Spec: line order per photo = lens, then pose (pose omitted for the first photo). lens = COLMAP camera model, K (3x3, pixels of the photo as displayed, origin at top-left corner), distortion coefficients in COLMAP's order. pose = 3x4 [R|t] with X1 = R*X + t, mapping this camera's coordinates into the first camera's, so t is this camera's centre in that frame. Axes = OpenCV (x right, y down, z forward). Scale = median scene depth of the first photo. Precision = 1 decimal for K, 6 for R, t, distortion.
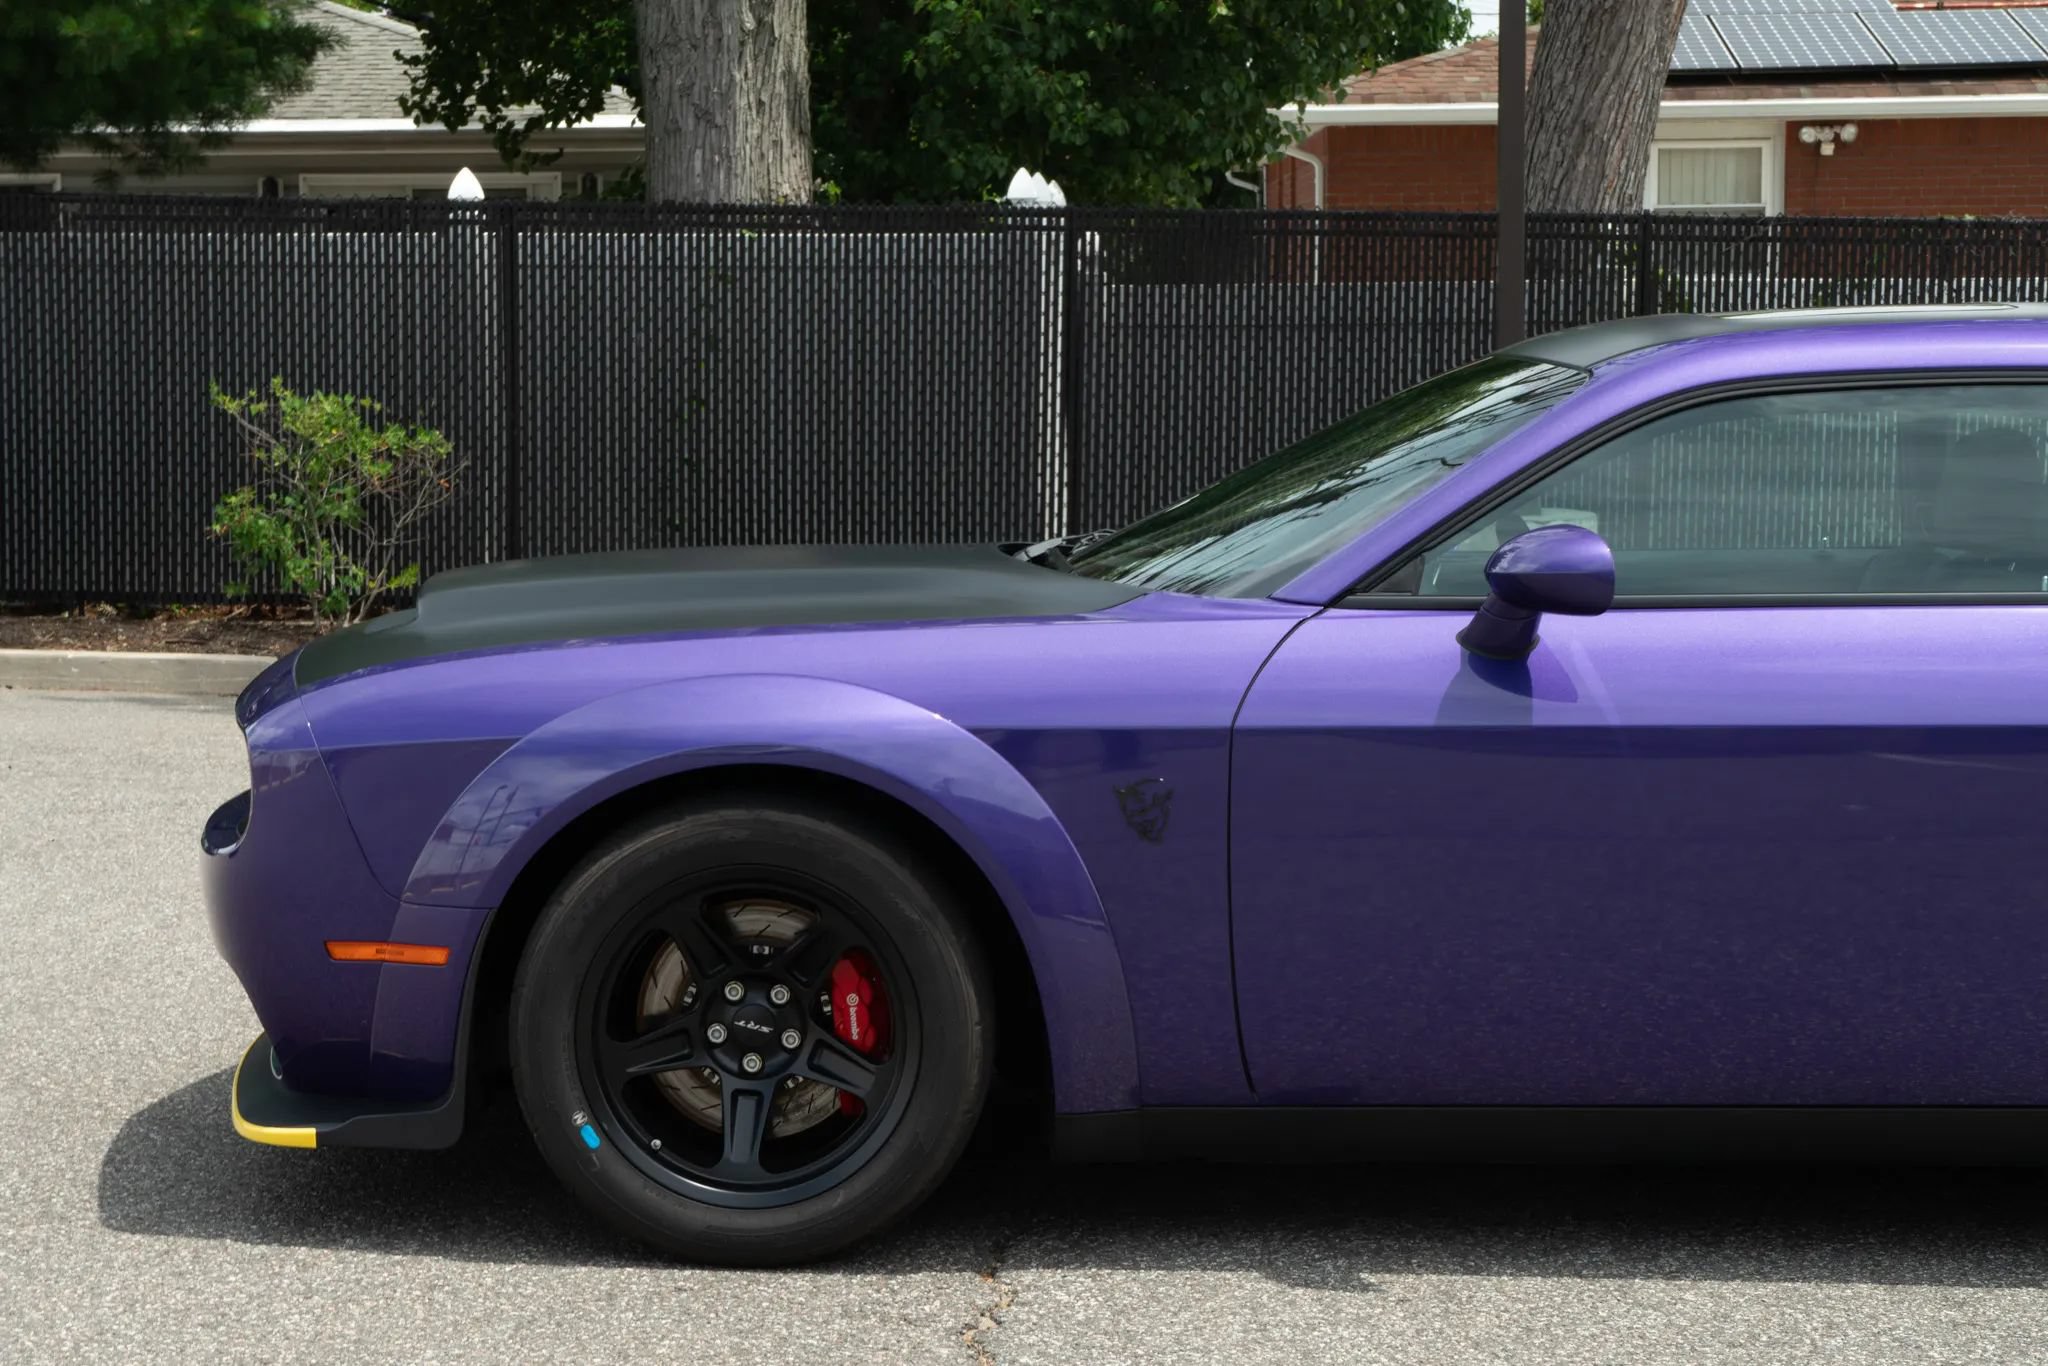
lens RADIAL K [[3644.8, 0, 1034.8], [0, 3644.8, 647.8], [0, 0, 1]] dist [0.044100, 0.000000]
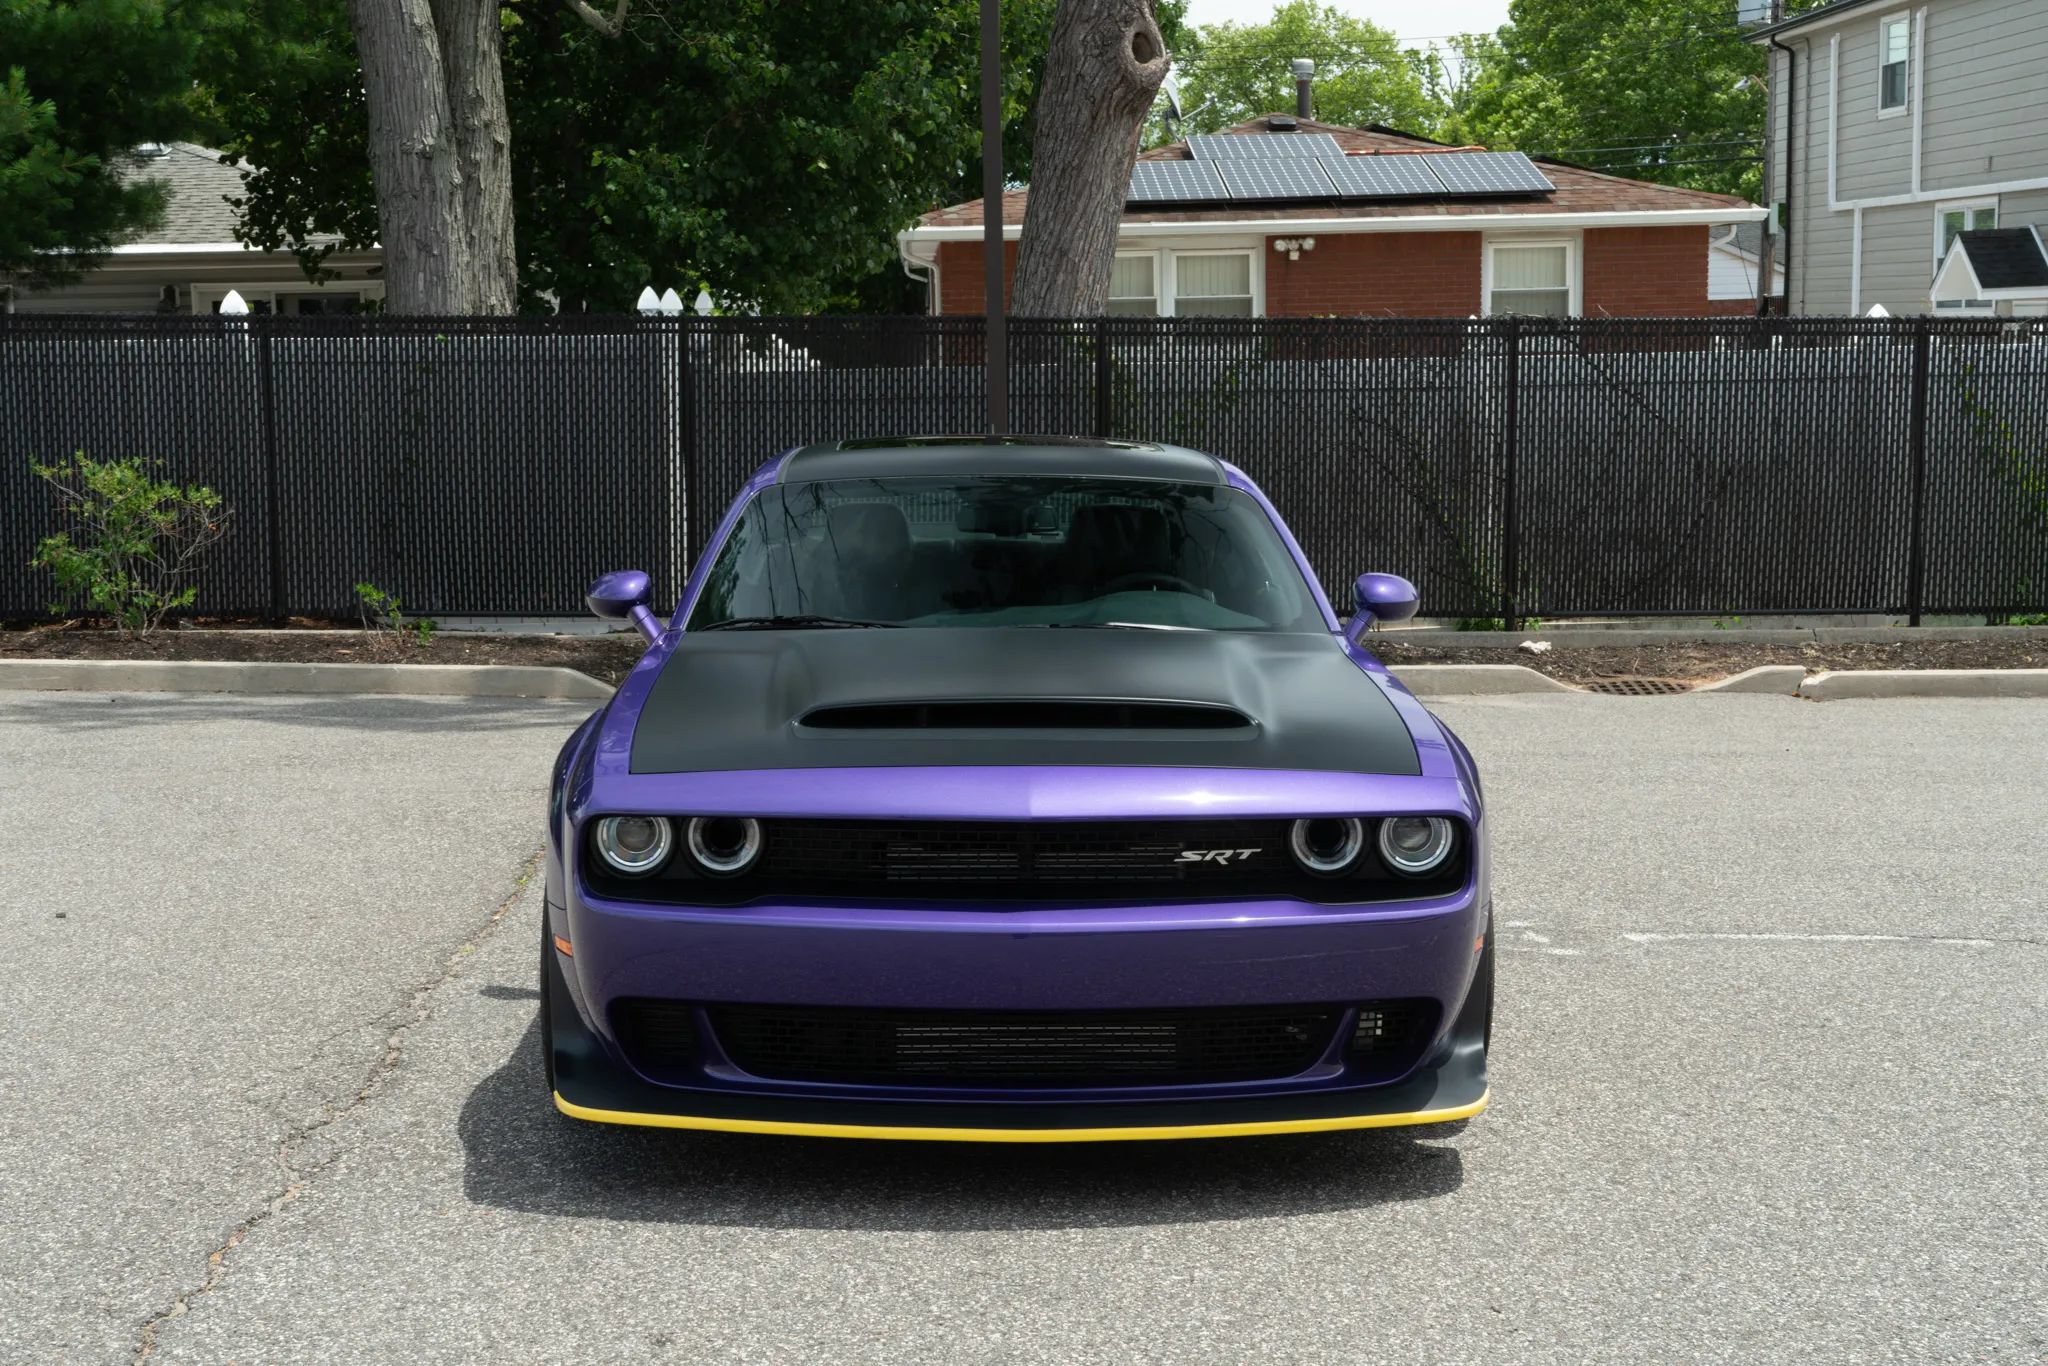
lens RADIAL K [[2548.8, 0, 998.2], [0, 2548.8, 675.7], [0, 0, 1]] dist [0.028111, 0.000000]
pose [[0.997465, -0.020584, 0.068111, 0.059492], [0.018442, 0.999320, 0.031928, -0.014506], [-0.068722, -0.030591, 0.997167, 0.036608]]
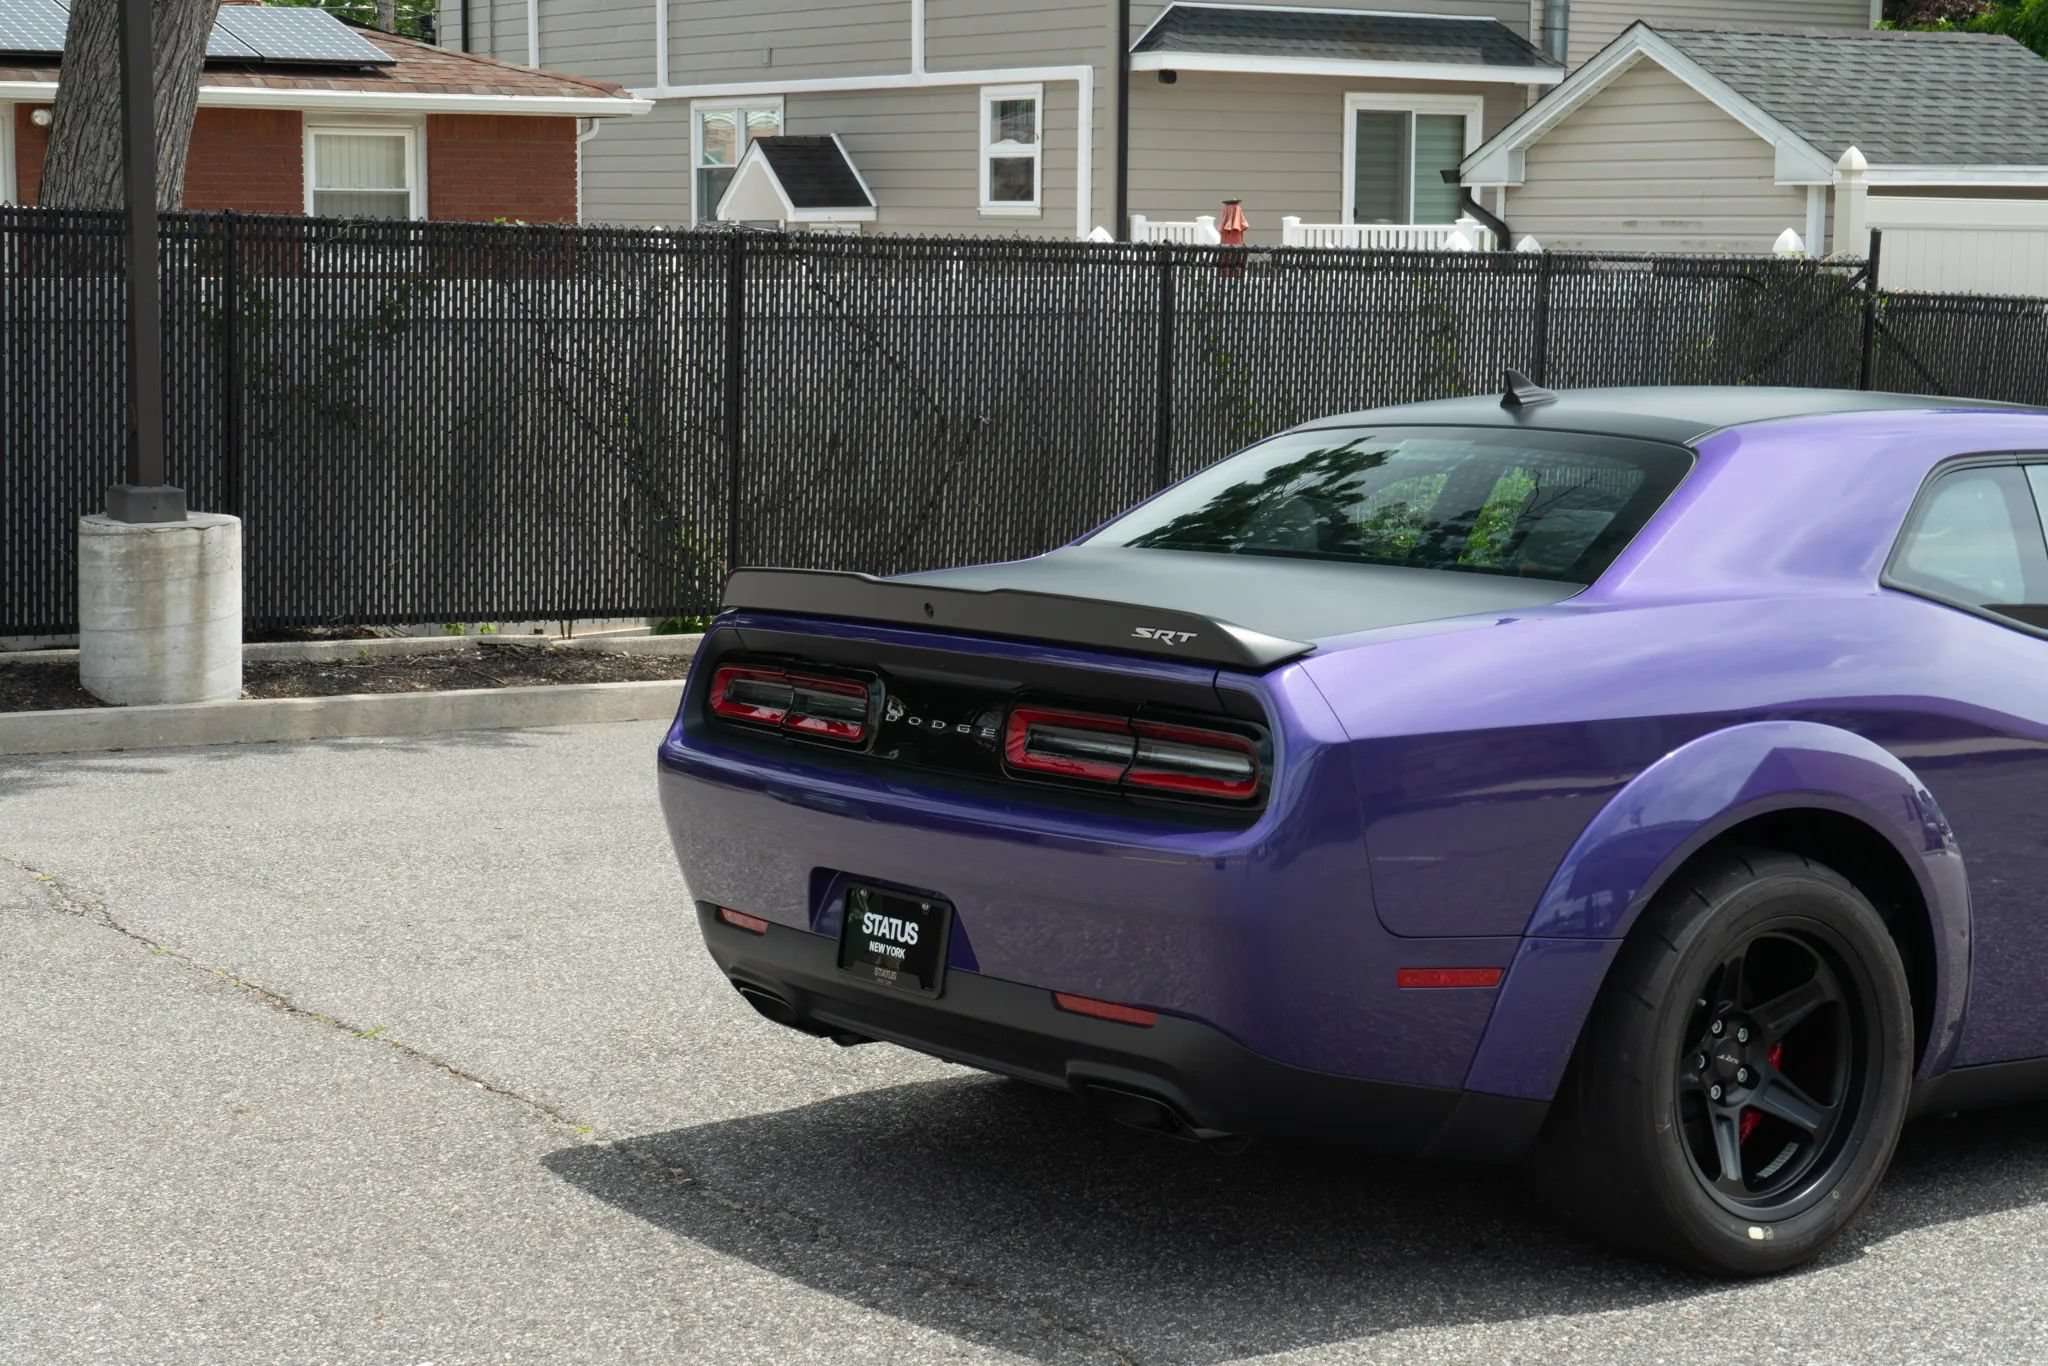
lens RADIAL K [[3265.8, 0, 963.7], [0, 3265.8, 819.3], [0, 0, 1]] dist [0.038416, 0.000000]
pose [[0.837021, -0.083347, 0.540785, -0.162963], [0.042858, 0.995281, 0.087060, -0.022857], [-0.545490, -0.049694, 0.836643, 0.129396]]
